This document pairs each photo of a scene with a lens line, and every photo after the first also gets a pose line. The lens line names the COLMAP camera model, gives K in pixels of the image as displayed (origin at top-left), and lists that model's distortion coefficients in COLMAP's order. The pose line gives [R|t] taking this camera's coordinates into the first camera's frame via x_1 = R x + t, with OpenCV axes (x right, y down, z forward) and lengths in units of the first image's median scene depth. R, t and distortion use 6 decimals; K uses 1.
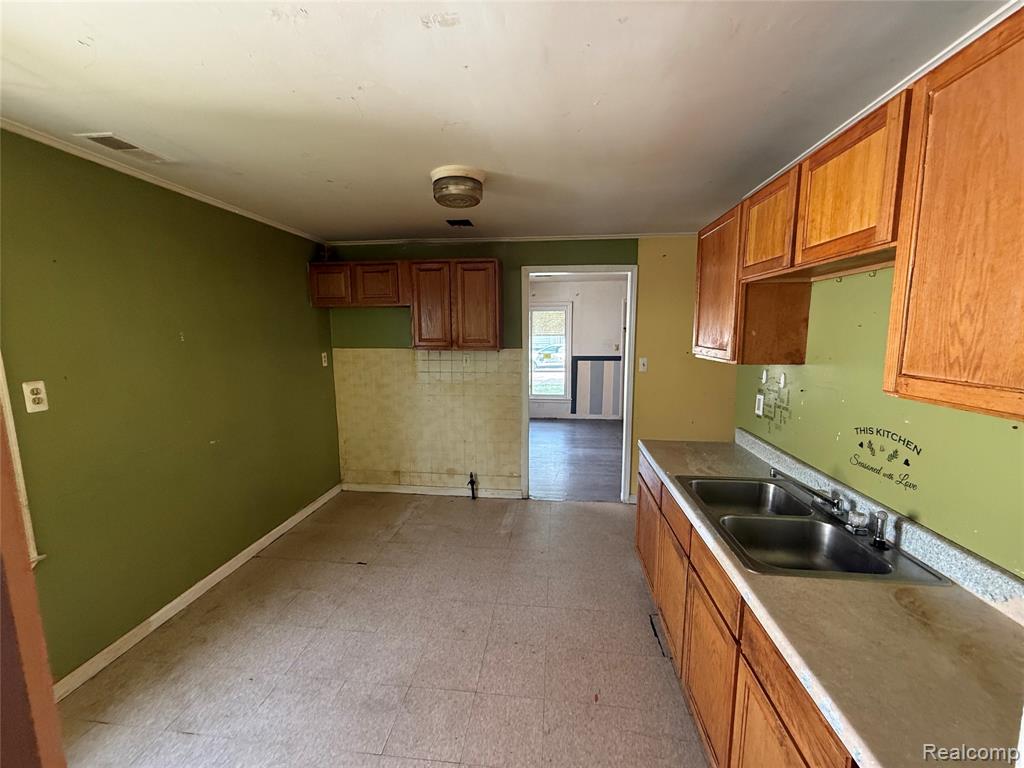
lens RADIAL K [[410.1, 0, 511.6], [0, 410.1, 385.3], [0, 0, 1]] dist [0.015780, 0.000173]
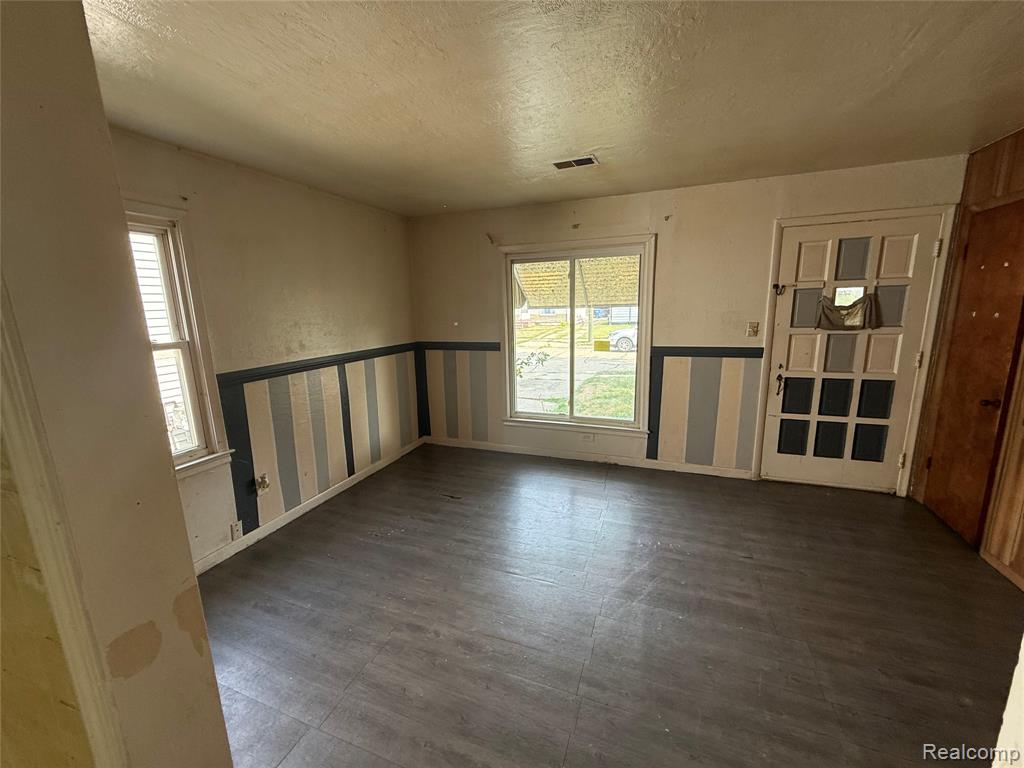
lens RADIAL K [[410.1, 0, 512.7], [0, 410.1, 383.1], [0, 0, 1]] dist [0.015780, 0.000173]
pose [[0.967855, 0.031432, -0.249537, 0.109858], [-0.015075, 0.997626, 0.067191, -0.058313], [0.251056, -0.061269, 0.966031, 0.473894]]
